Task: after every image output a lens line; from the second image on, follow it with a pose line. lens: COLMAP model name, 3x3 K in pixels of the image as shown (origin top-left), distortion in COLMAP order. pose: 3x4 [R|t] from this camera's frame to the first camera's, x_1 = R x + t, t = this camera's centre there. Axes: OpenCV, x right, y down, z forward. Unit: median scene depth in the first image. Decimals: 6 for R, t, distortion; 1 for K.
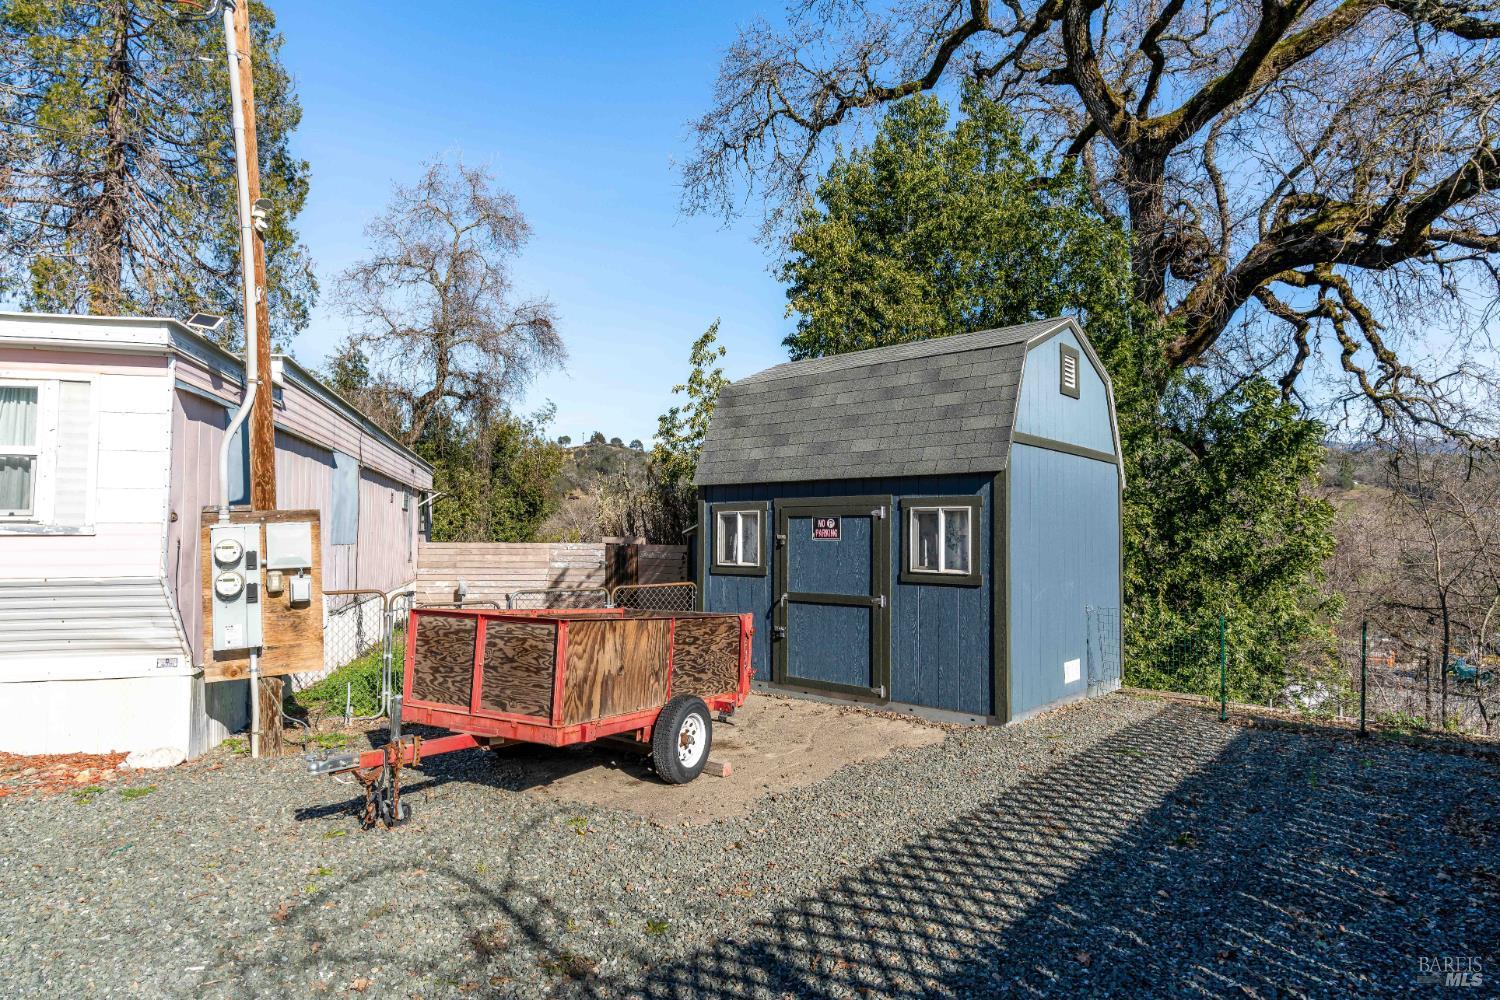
lens RADIAL K [[827.2, 0, 747.1], [0, 827.2, 504.3], [0, 0, 1]] dist [-0.005100, -0.000147]
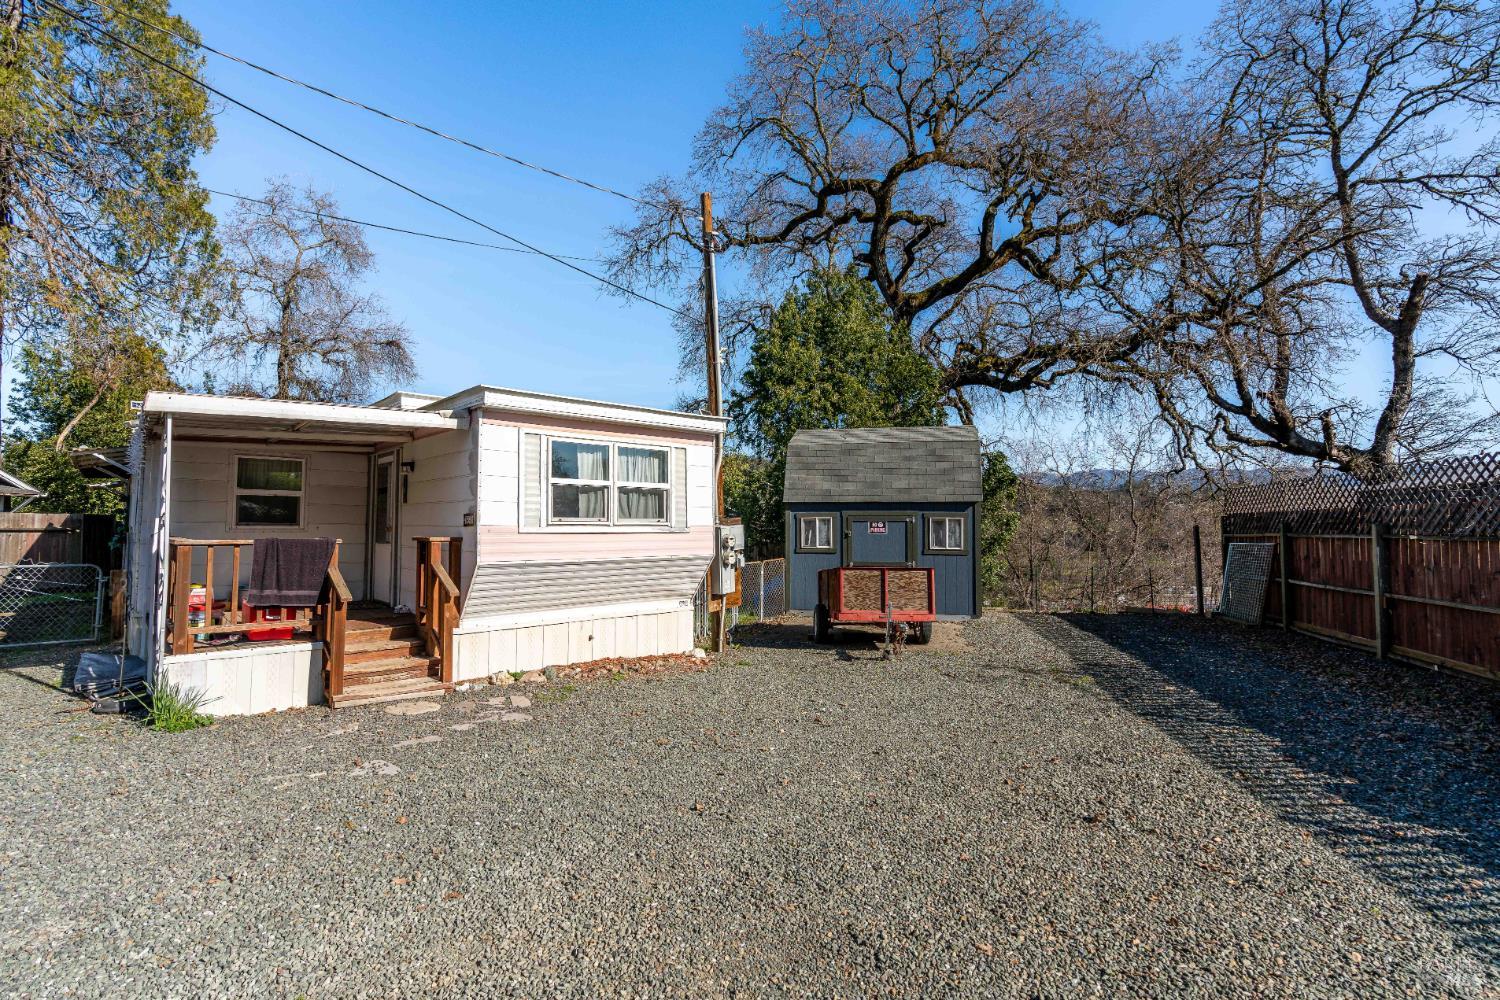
lens RADIAL K [[681.1, 0, 750.7], [0, 681.1, 503.2], [0, 0, 1]] dist [0.002035, -0.000215]
pose [[0.890346, 0.017680, 0.454940, -0.868276], [-0.018470, 0.999826, -0.002708, -0.017003], [-0.454909, -0.005992, 0.890518, -0.265537]]
